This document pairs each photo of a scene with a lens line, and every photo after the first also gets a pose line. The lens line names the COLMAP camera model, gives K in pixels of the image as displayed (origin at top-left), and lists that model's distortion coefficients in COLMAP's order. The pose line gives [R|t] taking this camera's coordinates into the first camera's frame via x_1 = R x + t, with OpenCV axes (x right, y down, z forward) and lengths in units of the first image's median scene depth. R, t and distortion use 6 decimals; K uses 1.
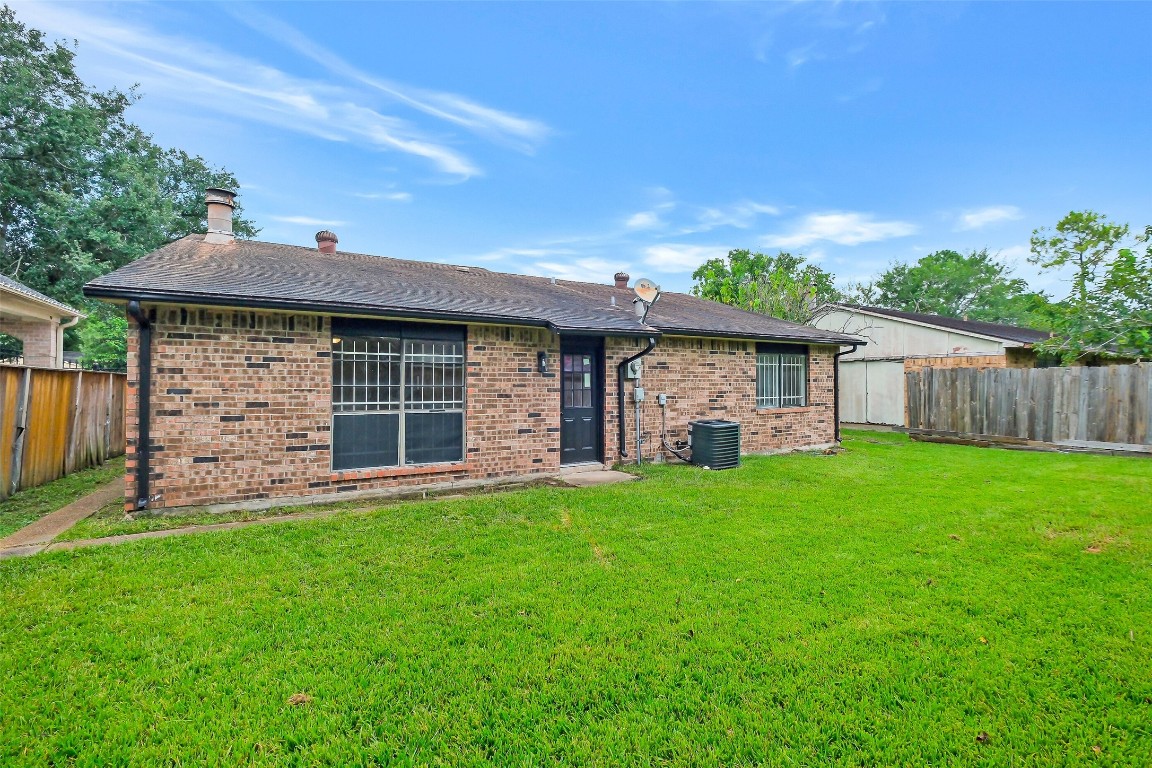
lens RADIAL K [[505.7, 0, 577.7], [0, 505.7, 385.7], [0, 0, 1]] dist [-0.000893, 0.000187]
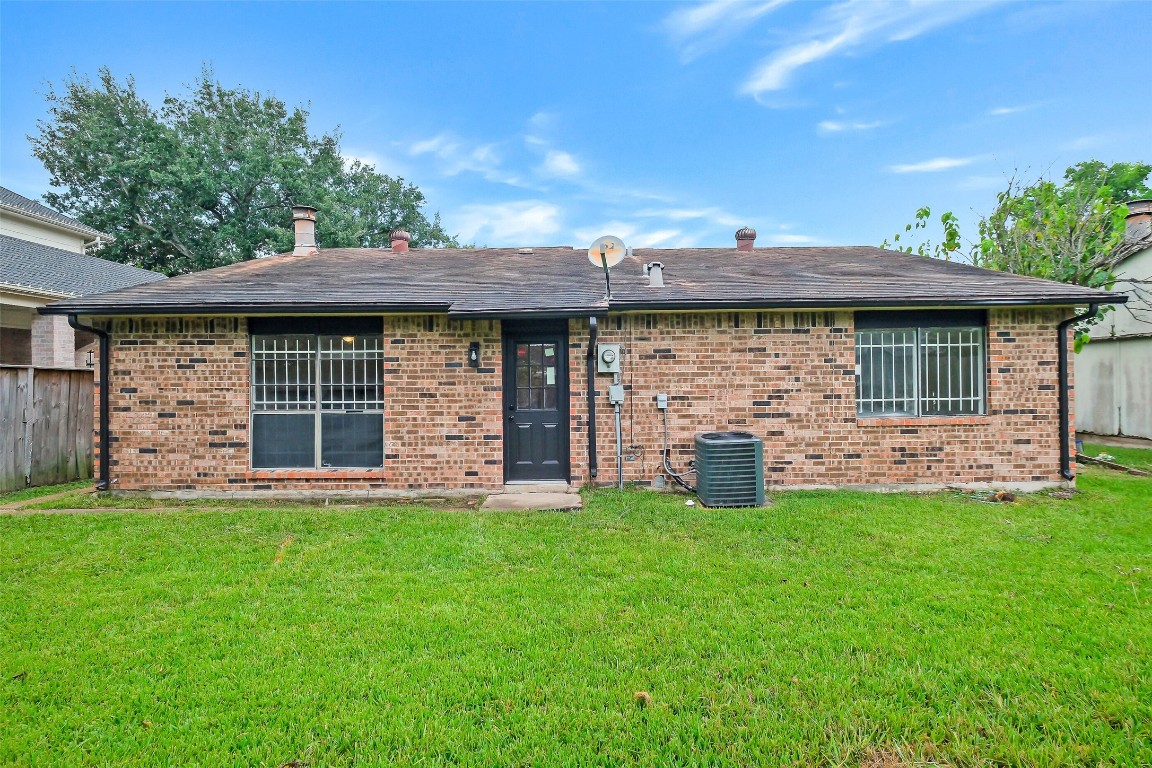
lens RADIAL K [[556.0, 0, 576.0], [0, 556.0, 379.7], [0, 0, 1]] dist [-0.004292, 0.000294]
pose [[0.864208, -0.004625, -0.503113, 0.536704], [0.007079, 0.999971, 0.002967, -0.007517], [0.503084, -0.006126, 0.864216, 0.304544]]
